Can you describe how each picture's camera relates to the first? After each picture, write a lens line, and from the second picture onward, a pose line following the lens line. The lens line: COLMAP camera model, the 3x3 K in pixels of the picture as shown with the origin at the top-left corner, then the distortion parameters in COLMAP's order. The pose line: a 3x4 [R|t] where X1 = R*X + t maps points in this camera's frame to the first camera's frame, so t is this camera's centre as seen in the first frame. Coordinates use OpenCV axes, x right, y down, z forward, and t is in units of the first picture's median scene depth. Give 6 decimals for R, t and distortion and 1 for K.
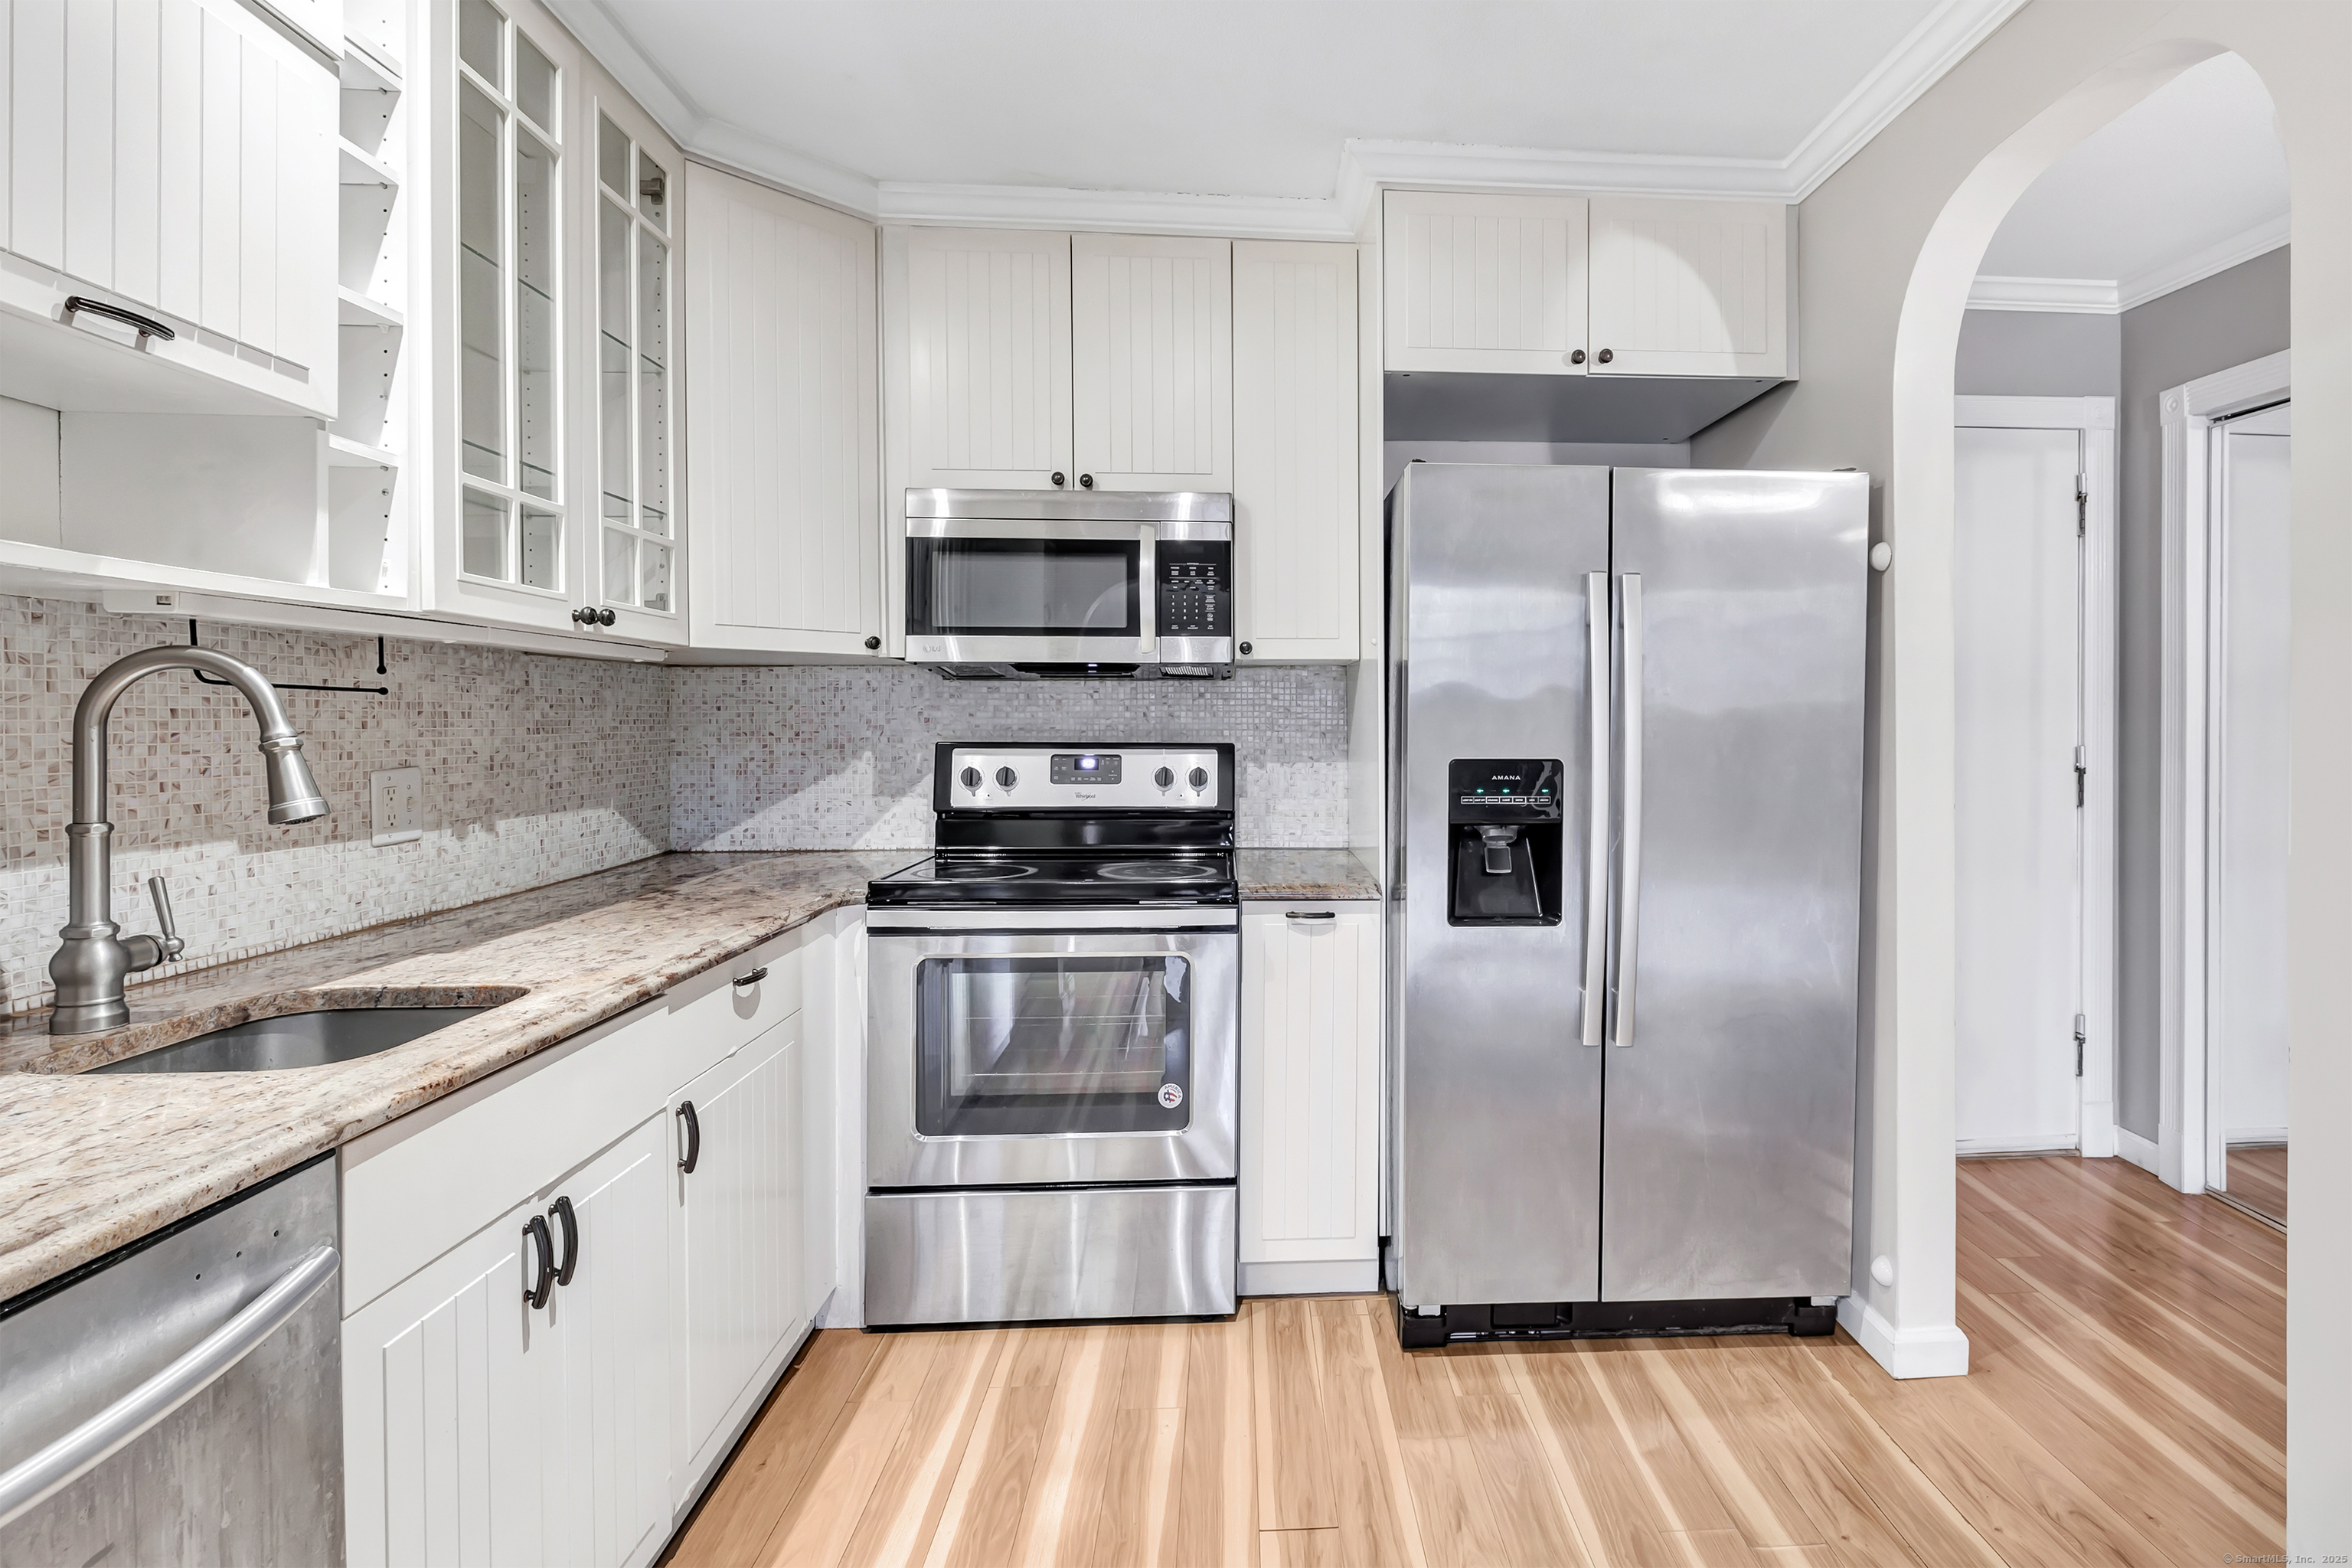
lens RADIAL K [[1187.9, 0, 1328.8], [0, 1187.9, 735.2], [0, 0, 1]] dist [0.000607, 0.000820]
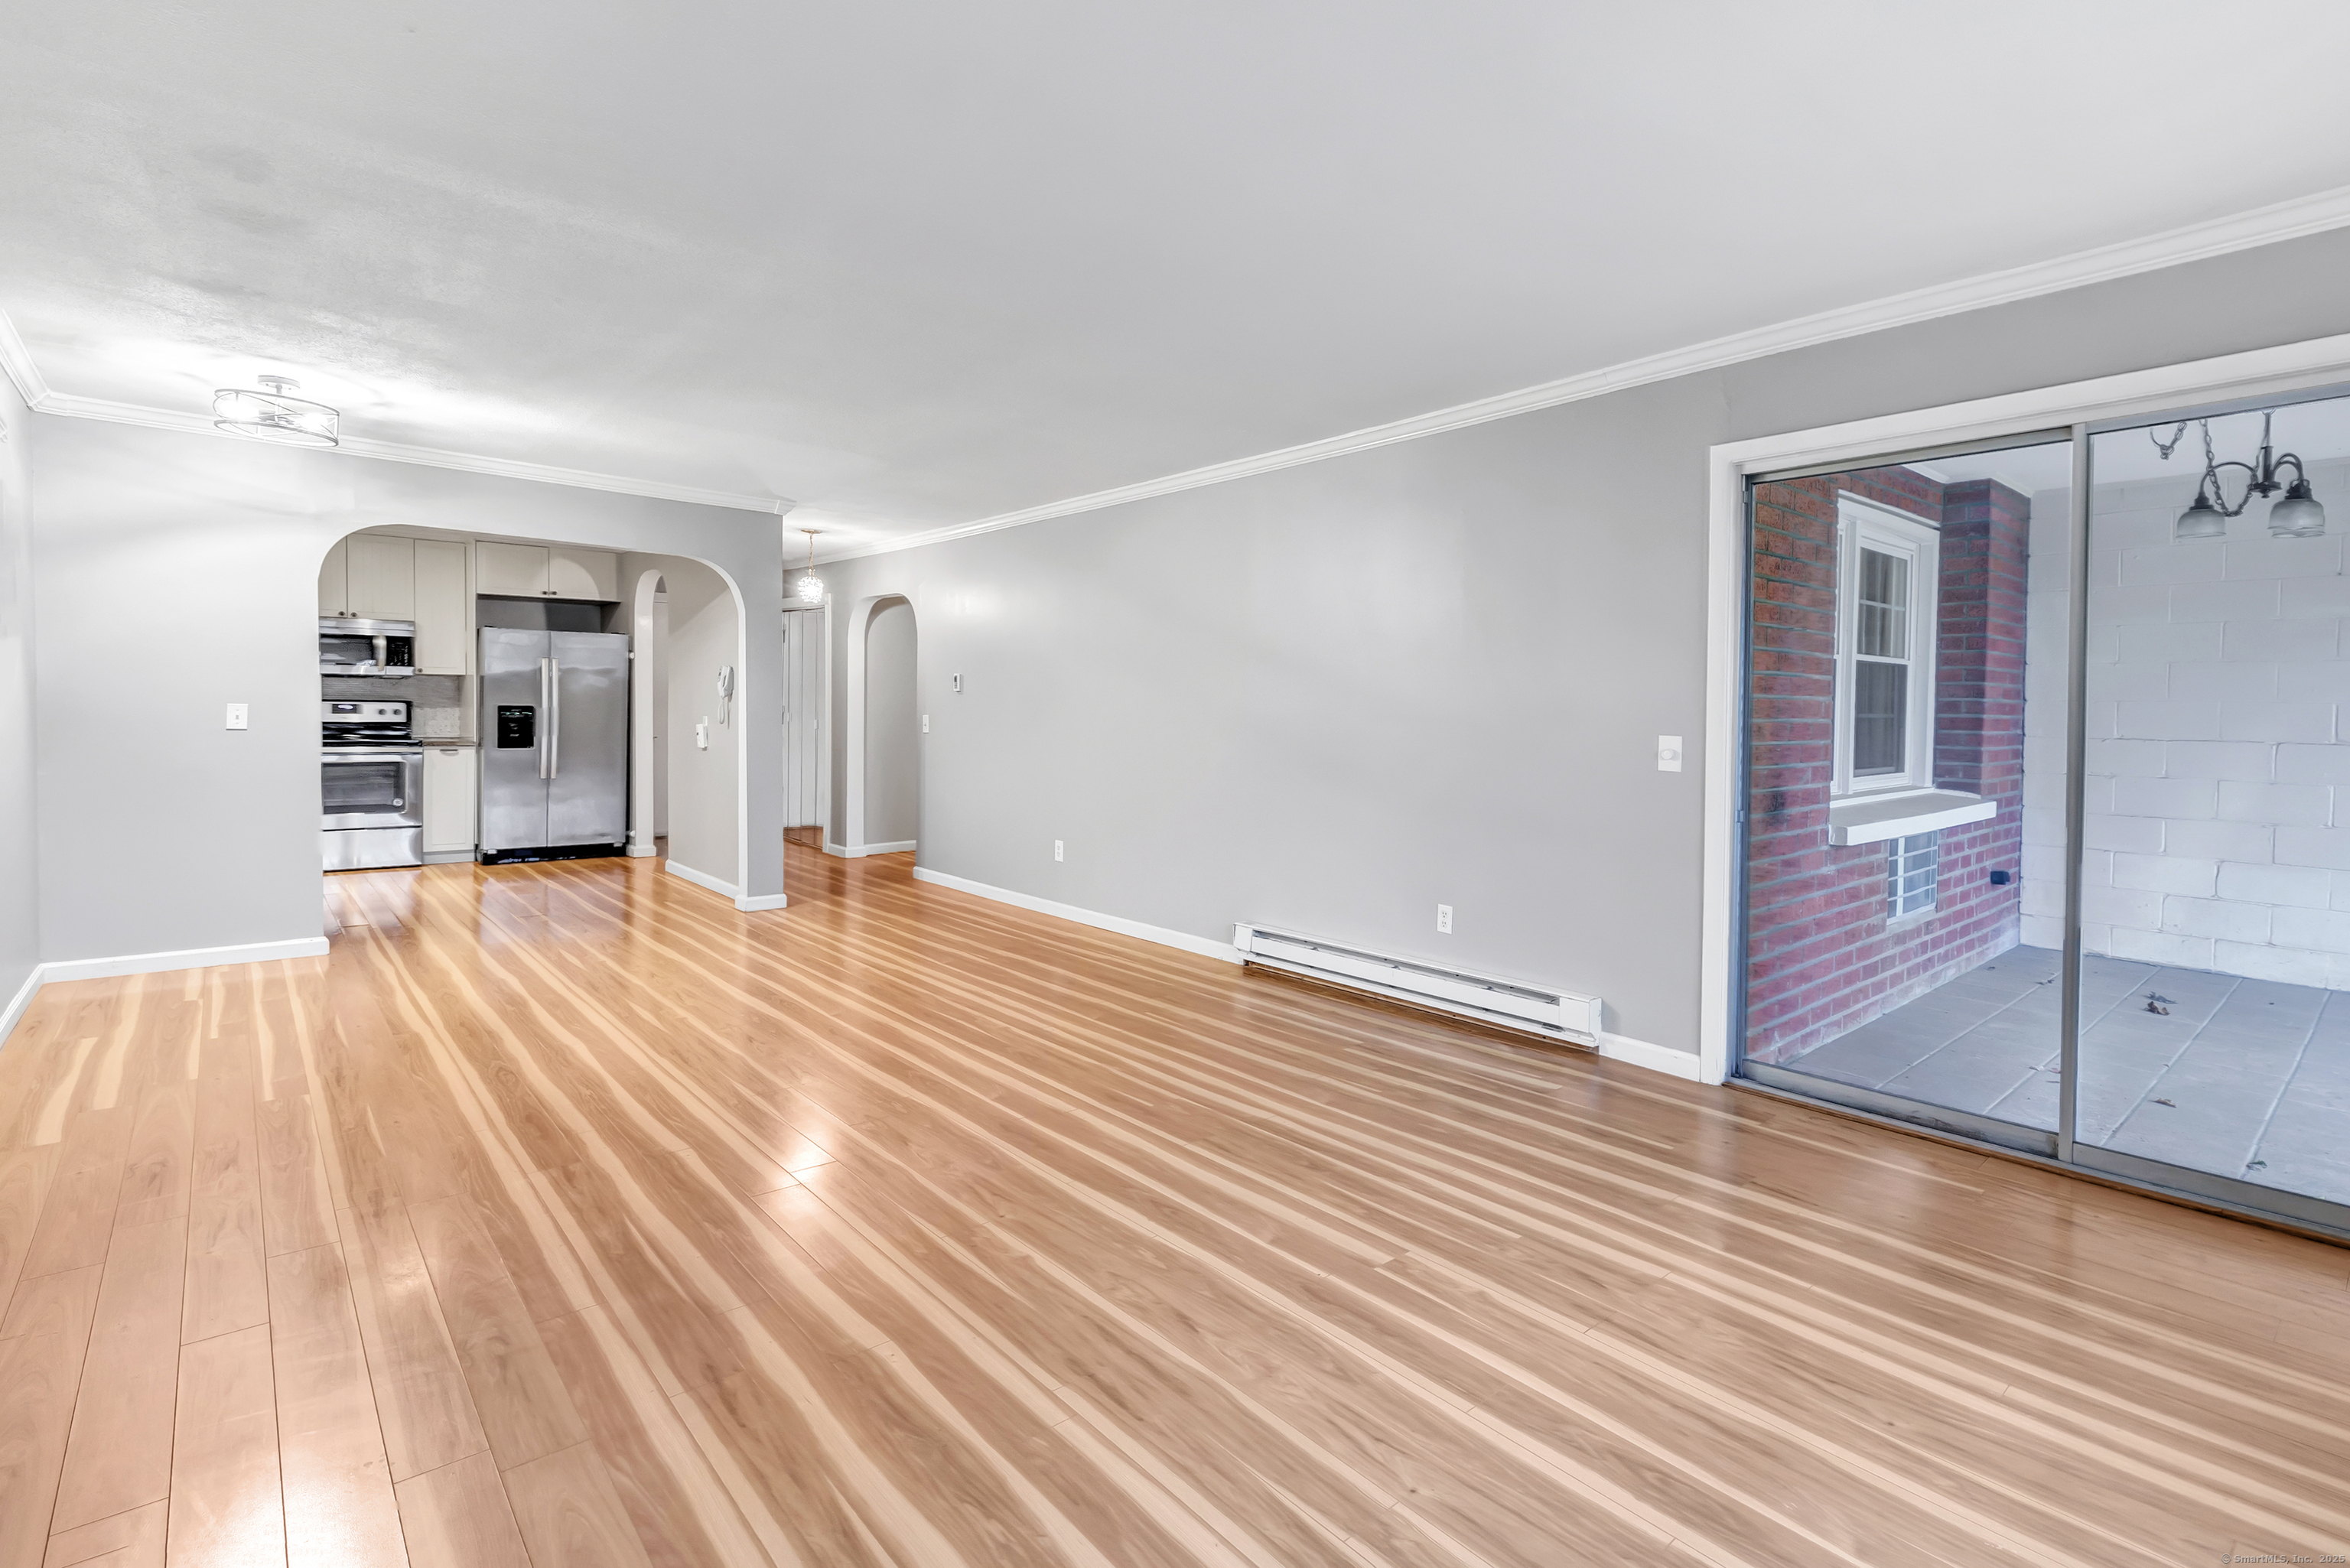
lens RADIAL K [[1086.4, 0, 1283.5], [0, 1086.4, 745.7], [0, 0, 1]] dist [0.004441, 0.001541]
pose [[0.770890, -0.003070, 0.636961, -0.168547], [-0.014495, 0.999645, 0.022361, 0.032998], [-0.636803, -0.026470, 0.770572, -3.092356]]
